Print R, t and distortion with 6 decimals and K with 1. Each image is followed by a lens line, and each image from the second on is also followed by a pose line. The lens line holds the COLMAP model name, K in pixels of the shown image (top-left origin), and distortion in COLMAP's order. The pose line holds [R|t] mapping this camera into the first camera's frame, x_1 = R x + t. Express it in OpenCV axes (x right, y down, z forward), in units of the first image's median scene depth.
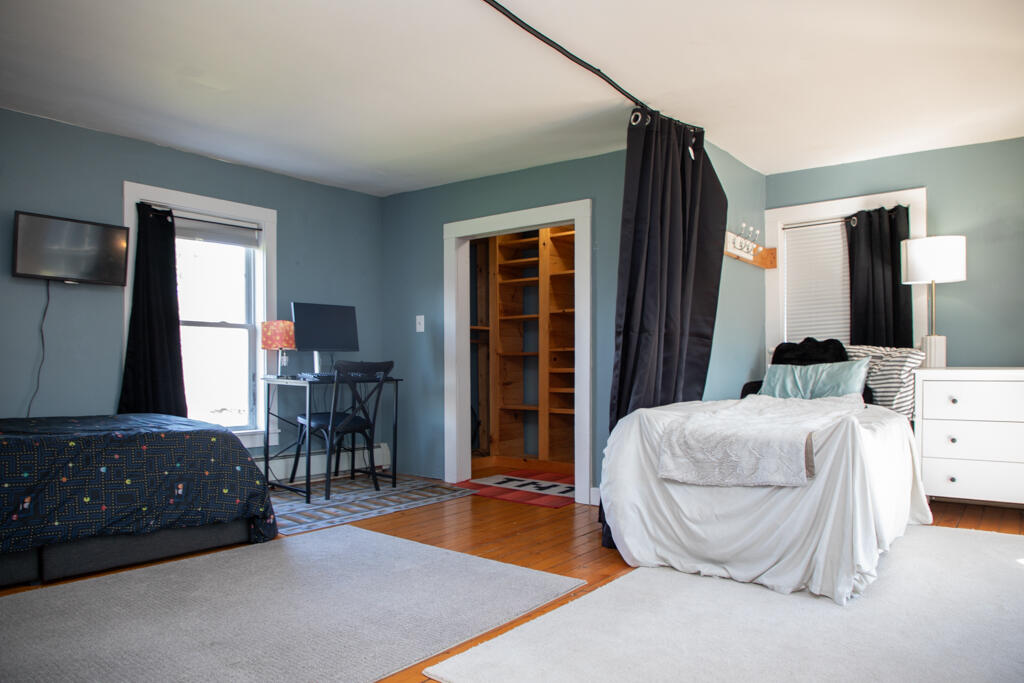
lens RADIAL K [[689.0, 0, 506.4], [0, 689.0, 357.8], [0, 0, 1]] dist [-0.079235, 0.042703]
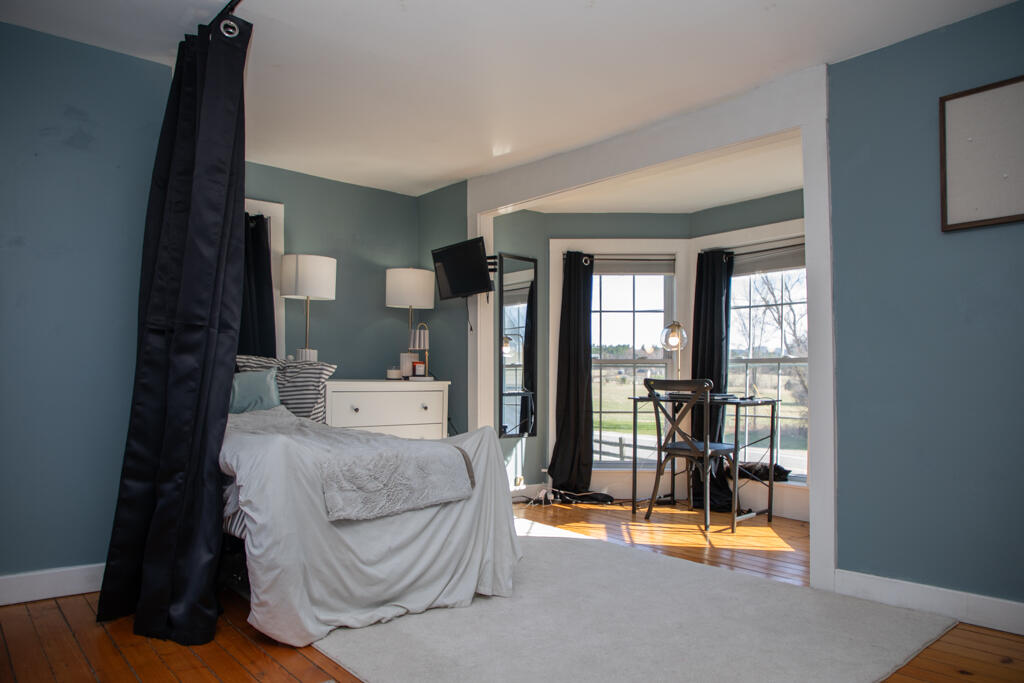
lens RADIAL K [[718.0, 0, 499.6], [0, 718.0, 375.5], [0, 0, 1]] dist [-0.076743, 0.041120]
pose [[0.207262, 0.006072, 0.978267, -0.500735], [-0.019380, 0.999810, -0.002100, 0.006638], [-0.978093, -0.018524, 0.207340, 0.600229]]
